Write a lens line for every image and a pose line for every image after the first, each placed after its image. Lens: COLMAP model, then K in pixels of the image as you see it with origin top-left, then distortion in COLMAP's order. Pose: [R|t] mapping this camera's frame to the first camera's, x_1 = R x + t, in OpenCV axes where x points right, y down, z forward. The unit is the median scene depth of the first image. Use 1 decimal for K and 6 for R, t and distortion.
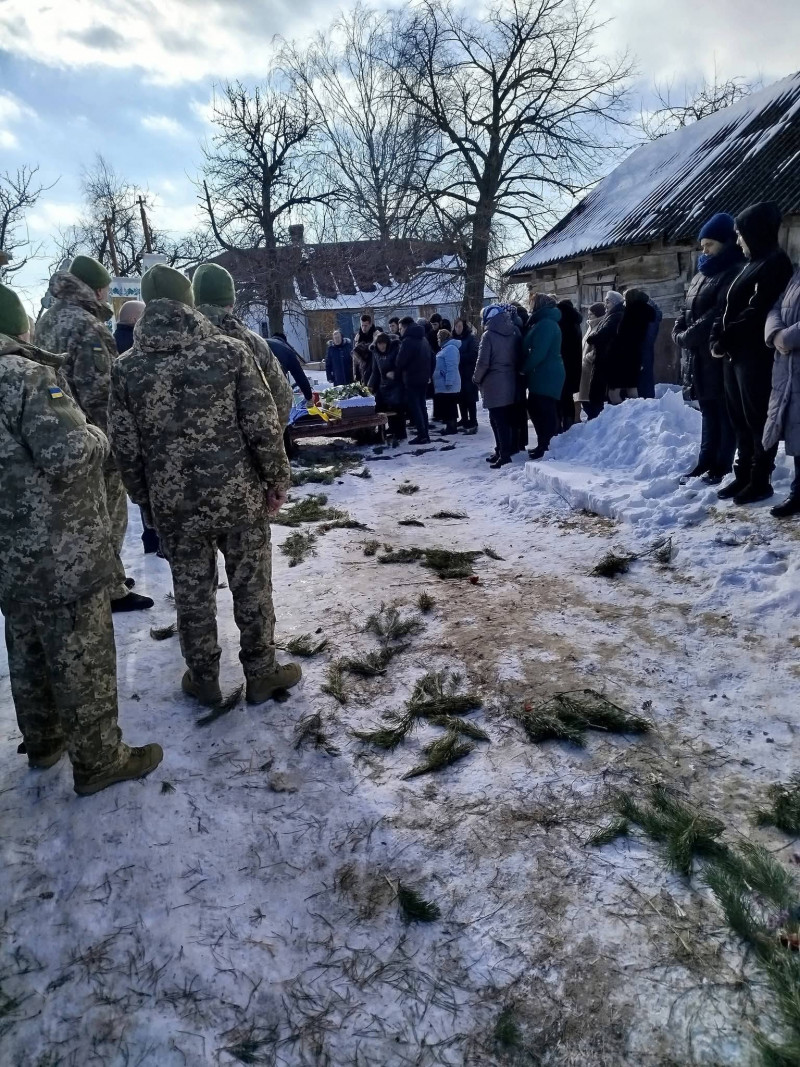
lens RADIAL K [[754.1, 0, 400.0], [0, 754.1, 533.5], [0, 0, 1]] dist [0.001251, -0.000527]
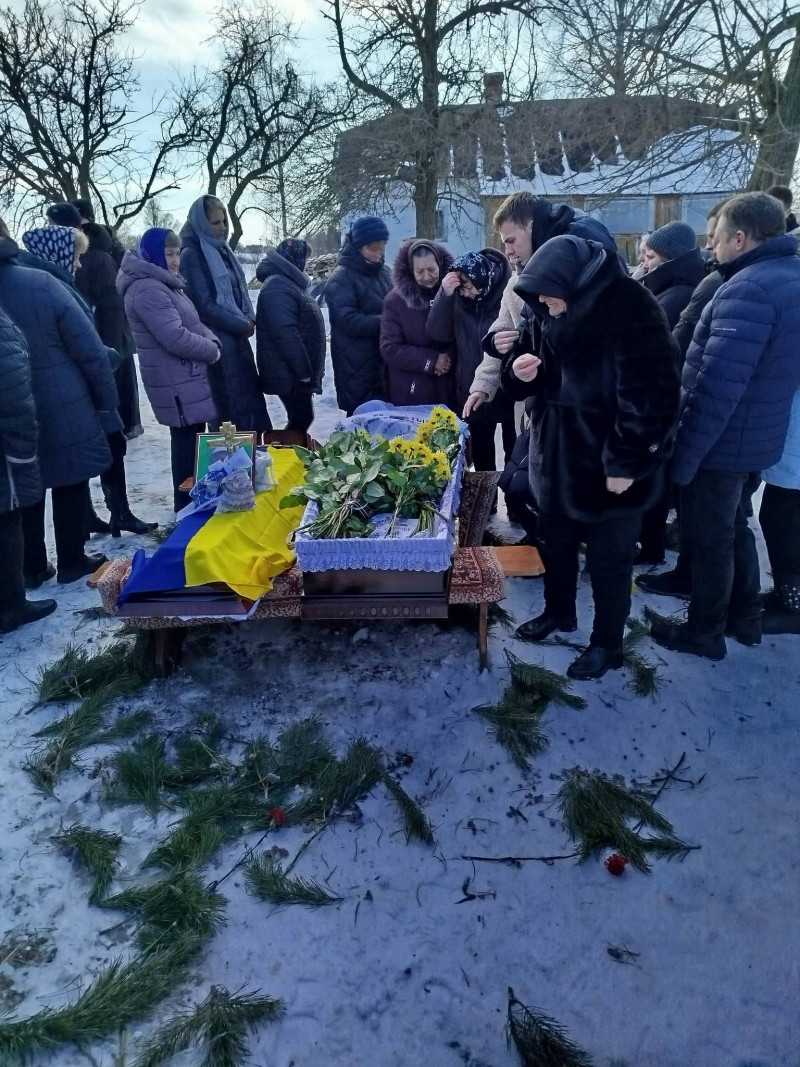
lens RADIAL K [[754.1, 0, 400.0], [0, 754.1, 533.5], [0, 0, 1]] dist [0.001251, -0.000527]
pose [[0.963558, 0.140818, -0.227434, 0.001600], [-0.110418, 0.983787, 0.141320, -0.088389], [0.243647, -0.111058, 0.963485, 0.308475]]
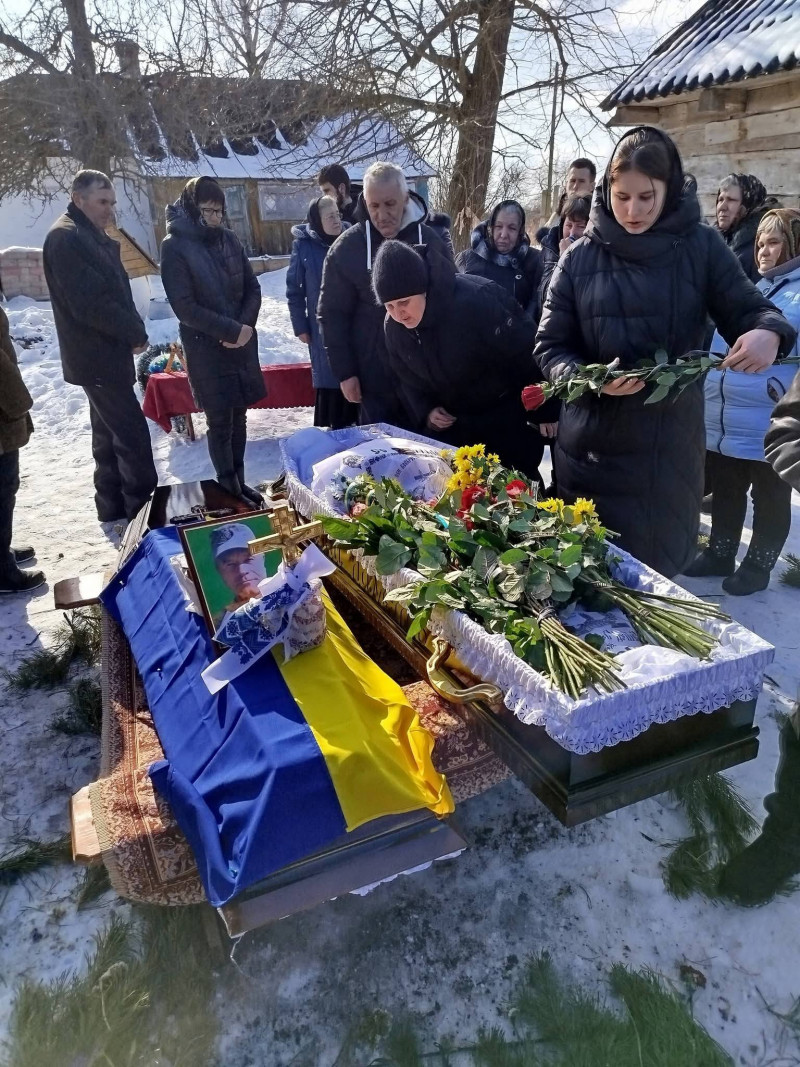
lens RADIAL K [[754.1, 0, 400.0], [0, 754.1, 533.5], [0, 0, 1]] dist [0.001251, -0.000527]
pose [[0.982378, -0.025675, 0.185133, -0.050724], [0.001337, 0.991460, 0.130406, -0.091762], [-0.186900, -0.127861, 0.974023, 0.345546]]
